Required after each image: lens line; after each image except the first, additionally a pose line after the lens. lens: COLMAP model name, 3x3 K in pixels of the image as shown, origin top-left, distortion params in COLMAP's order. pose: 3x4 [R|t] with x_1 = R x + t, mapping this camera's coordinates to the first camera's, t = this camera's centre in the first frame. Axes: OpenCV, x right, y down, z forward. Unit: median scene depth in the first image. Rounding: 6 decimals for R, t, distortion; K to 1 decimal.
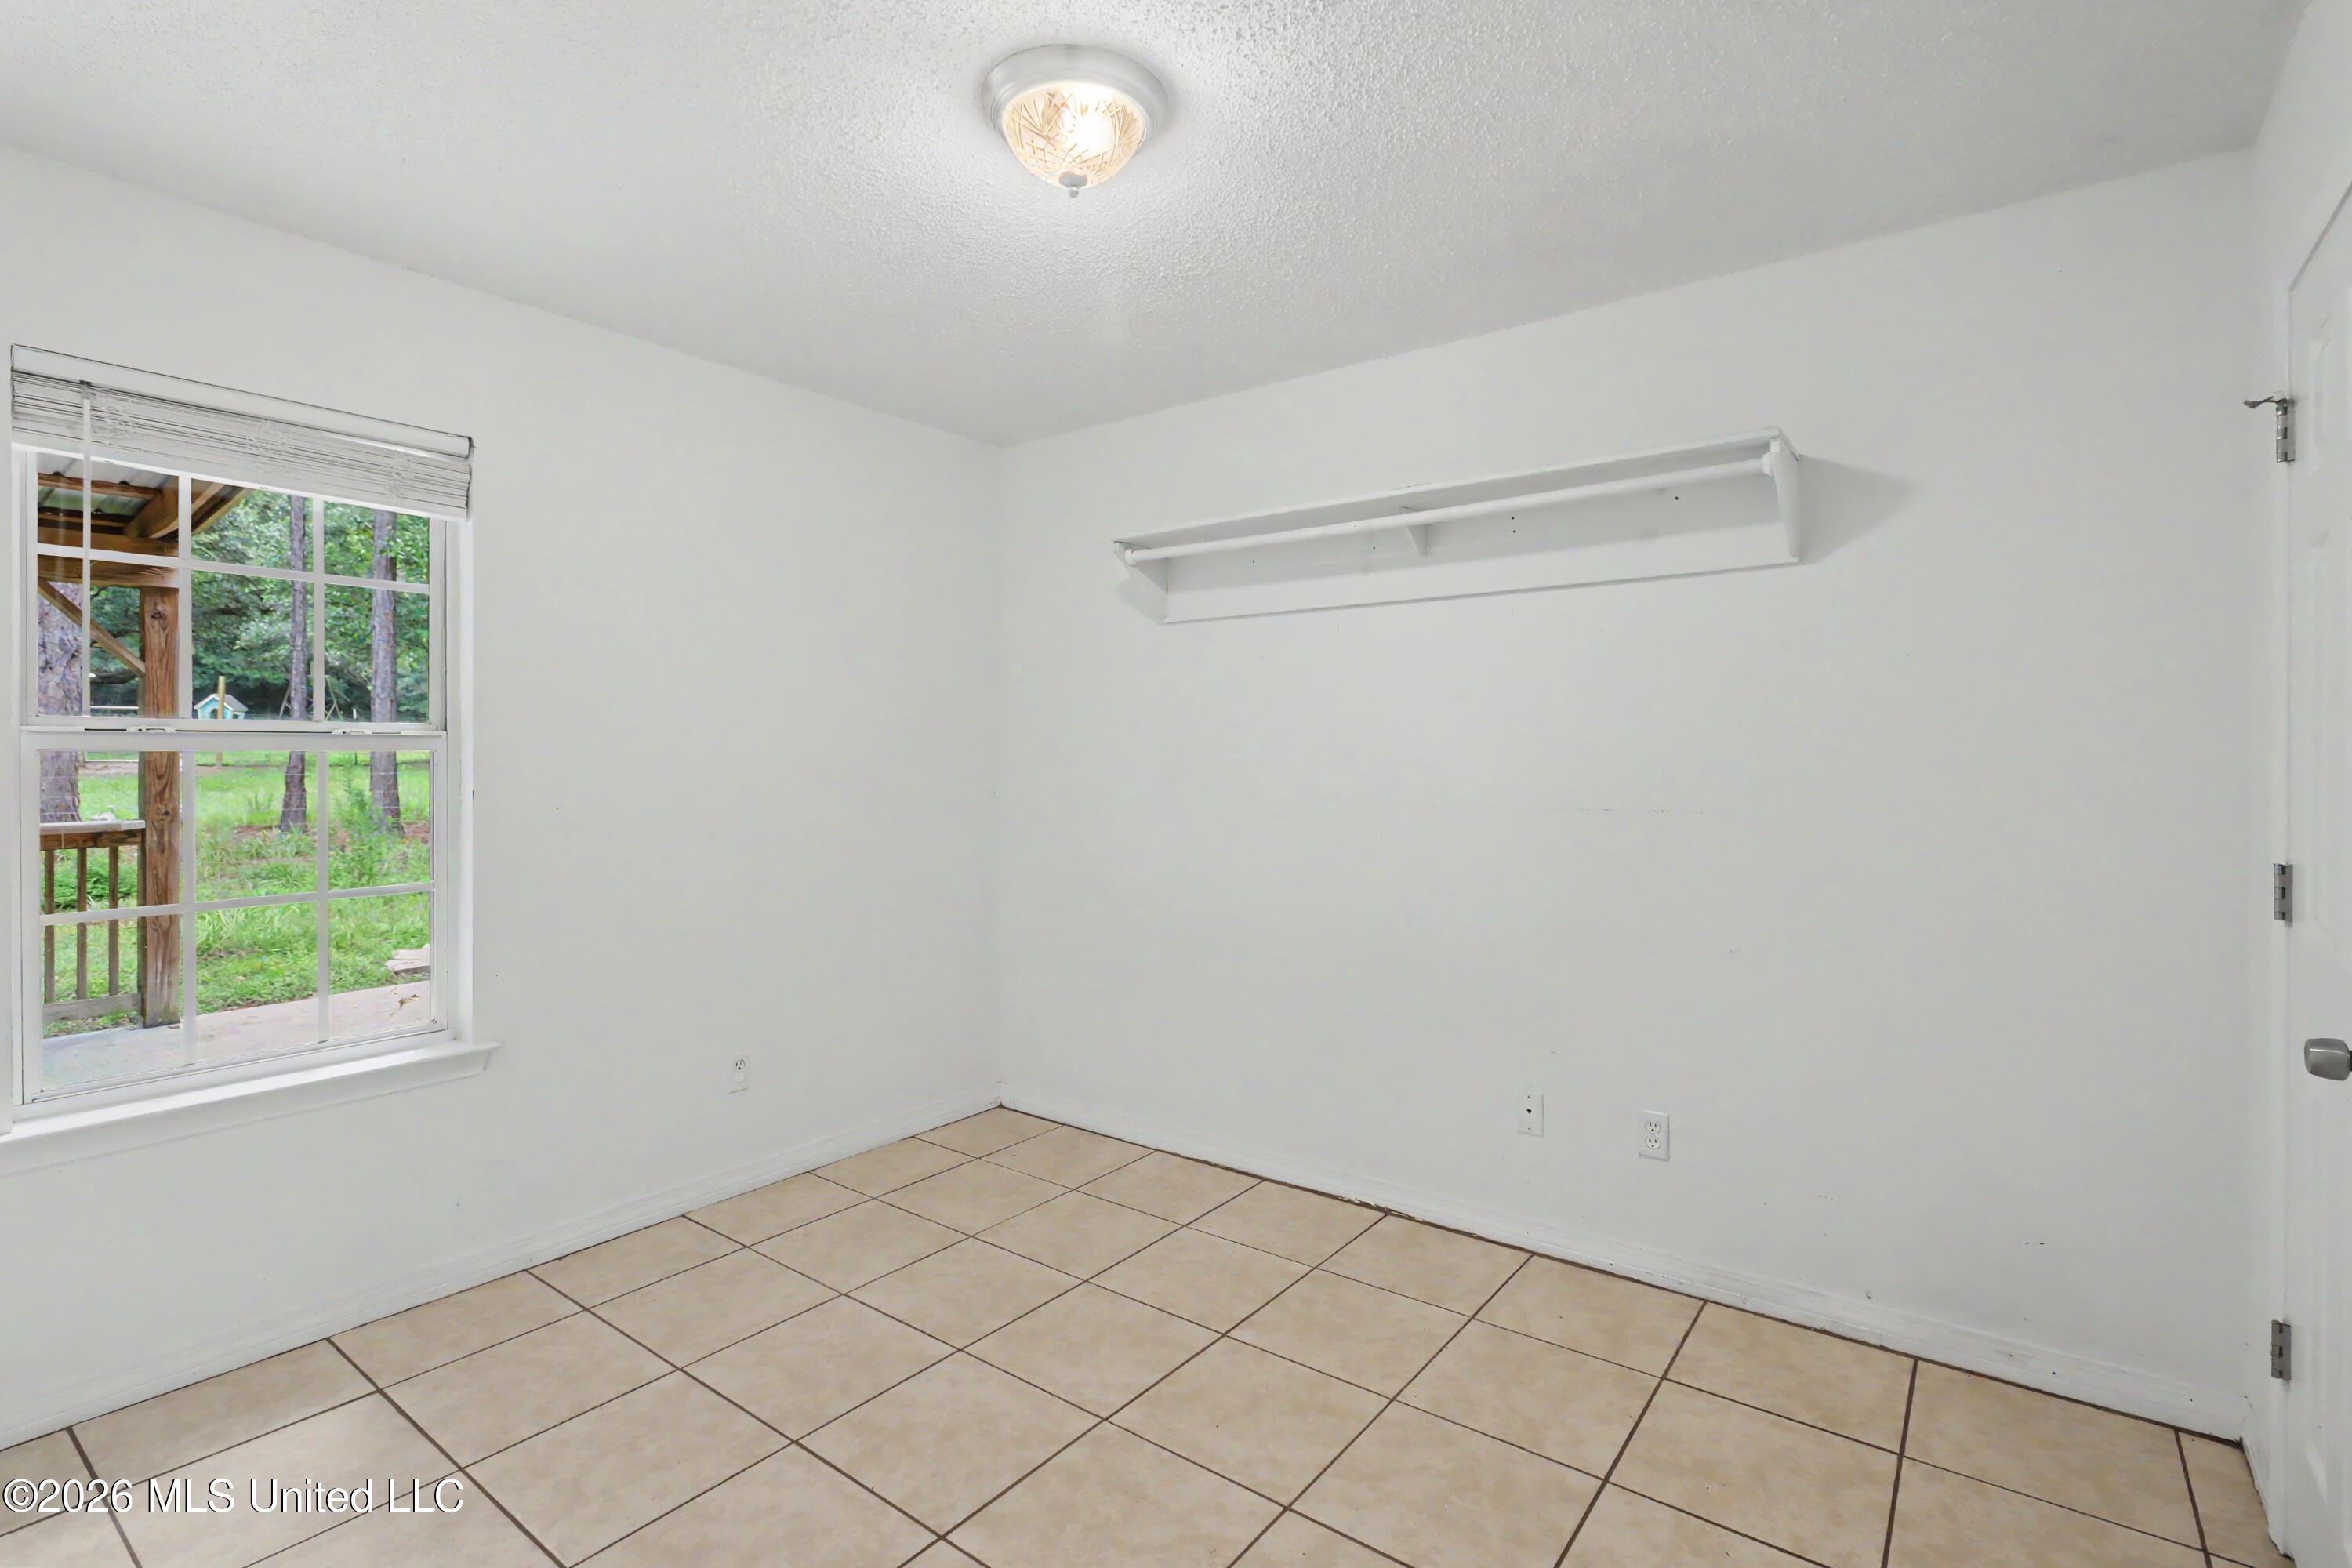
lens RADIAL K [[1130.2, 0, 1185.9], [0, 1130.2, 744.2], [0, 0, 1]] dist [-0.004281, 0.001378]
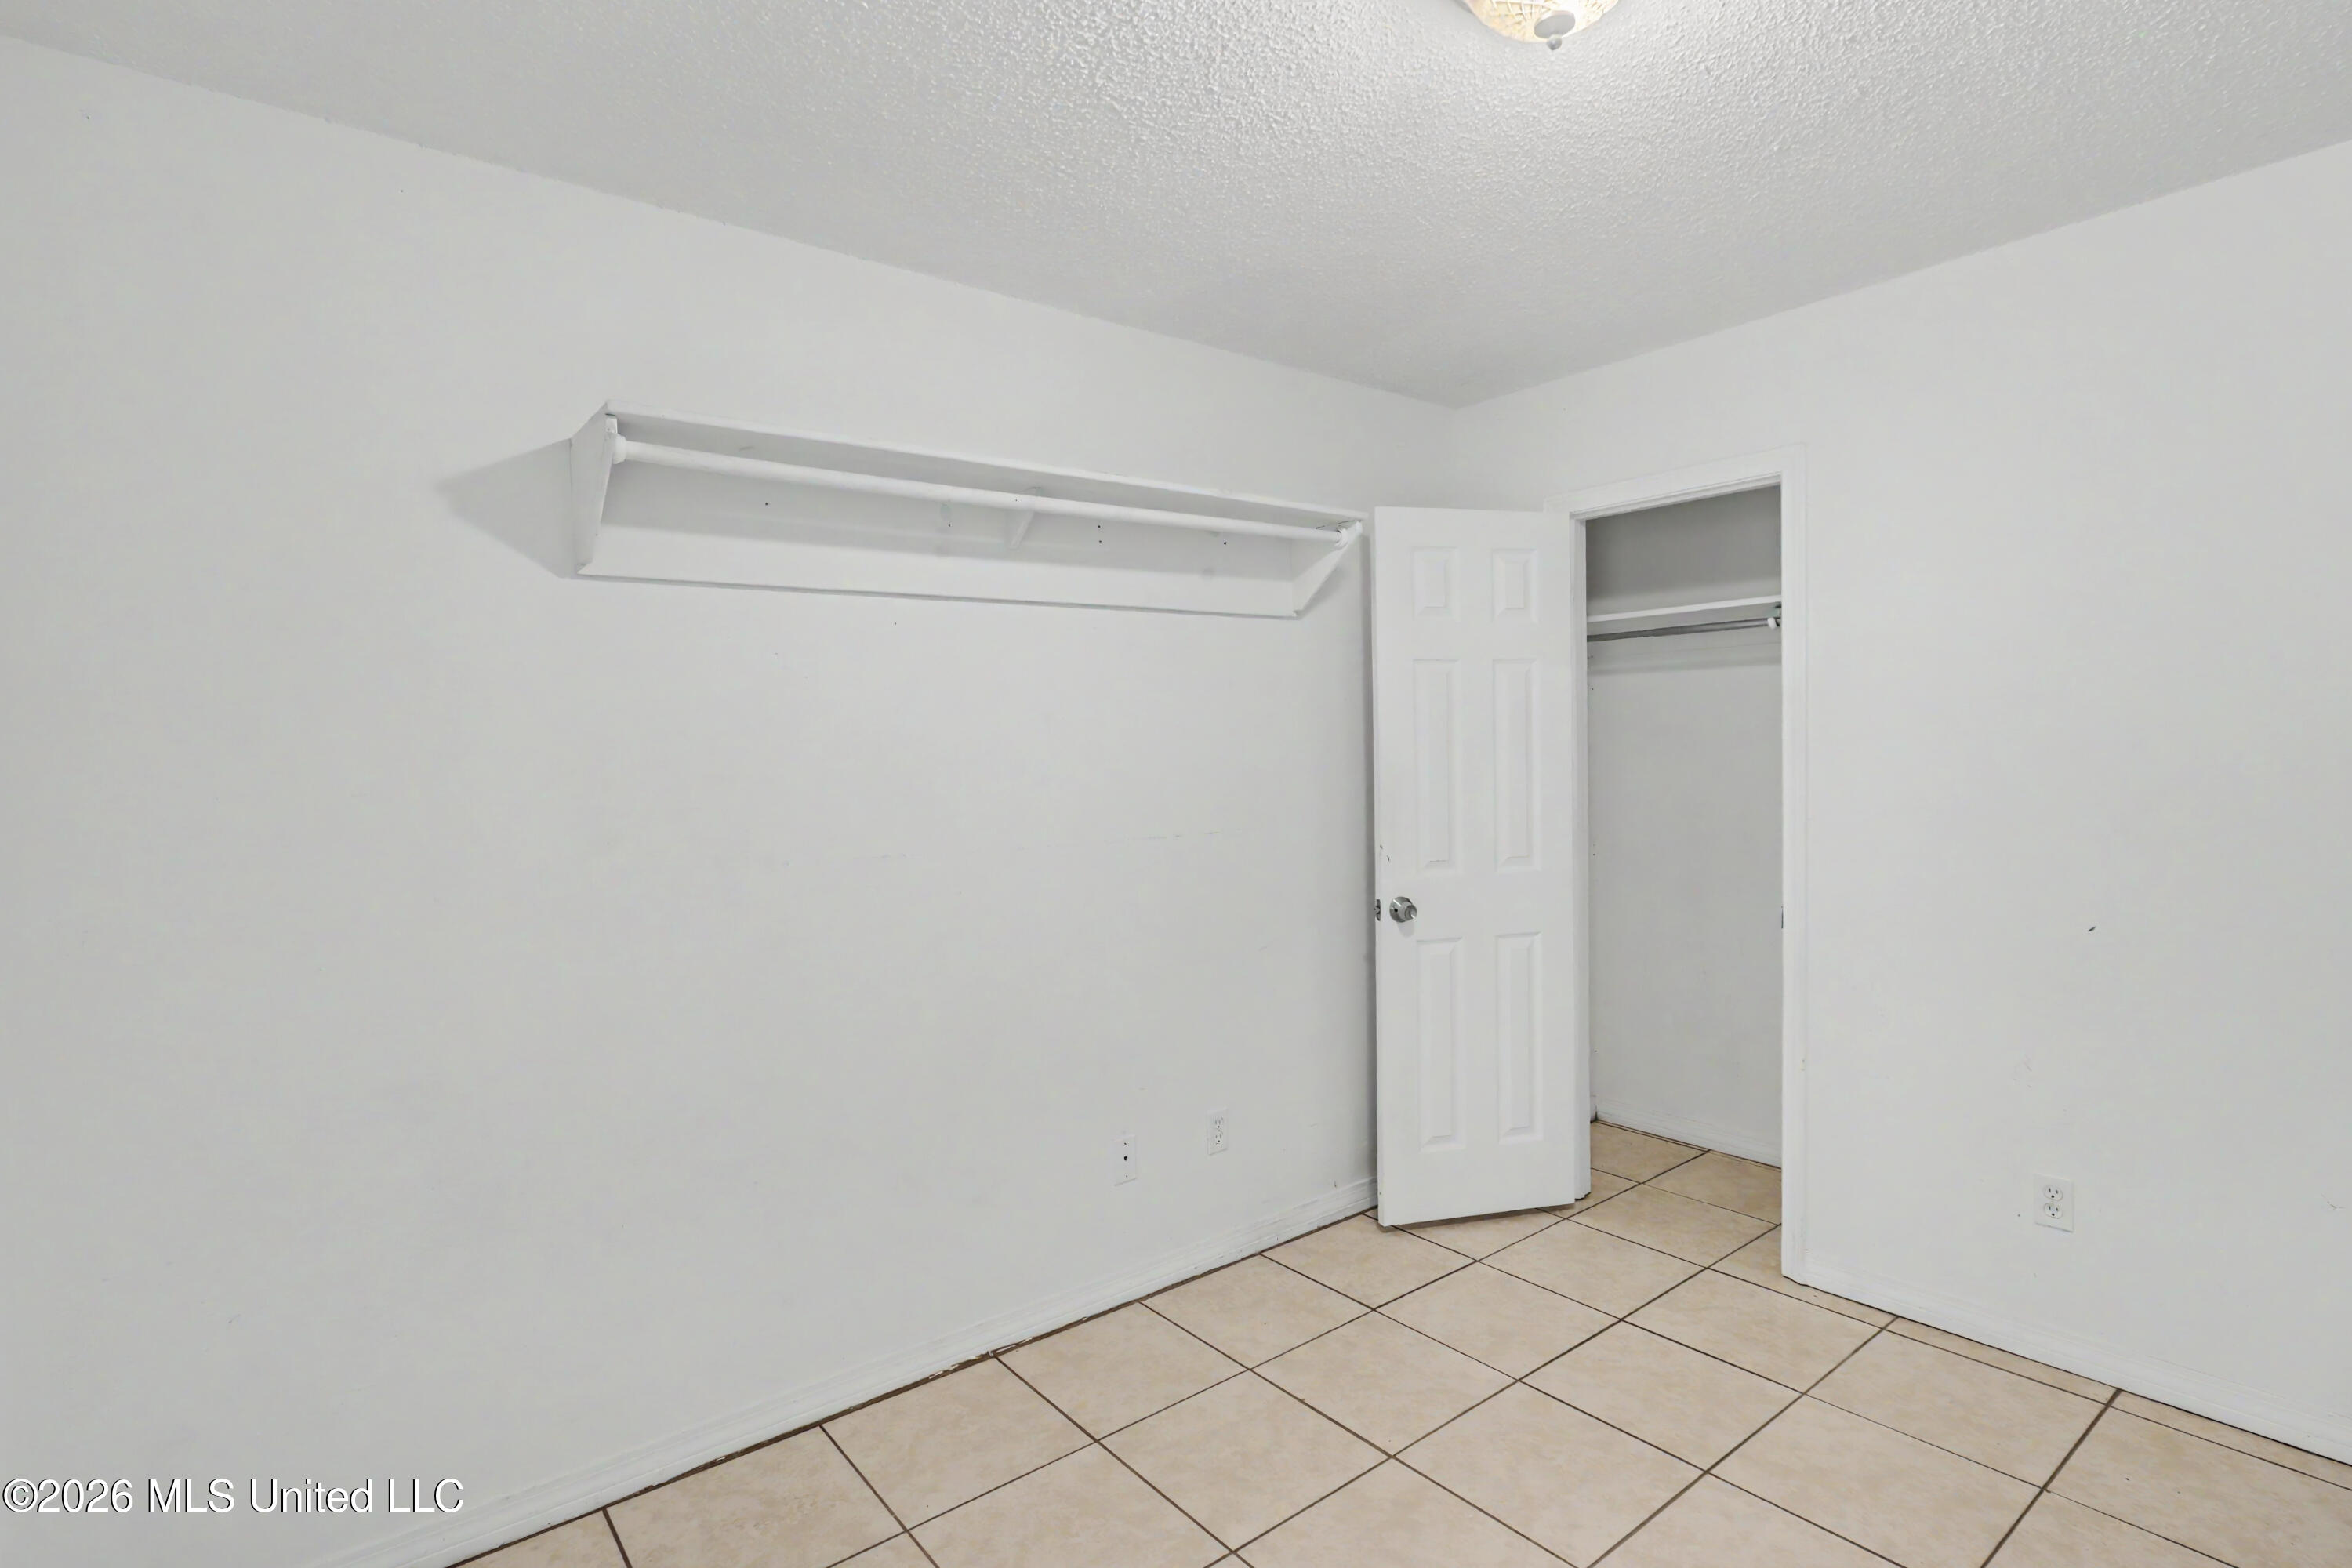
lens RADIAL K [[1130.2, 0, 1185.9], [0, 1130.2, 744.2], [0, 0, 1]] dist [-0.004281, 0.001378]
pose [[0.262048, -0.003298, 0.965049, -0.573573], [0.015631, 0.999877, -0.000828, -0.018461], [-0.964928, 0.015302, 0.262068, 0.665241]]
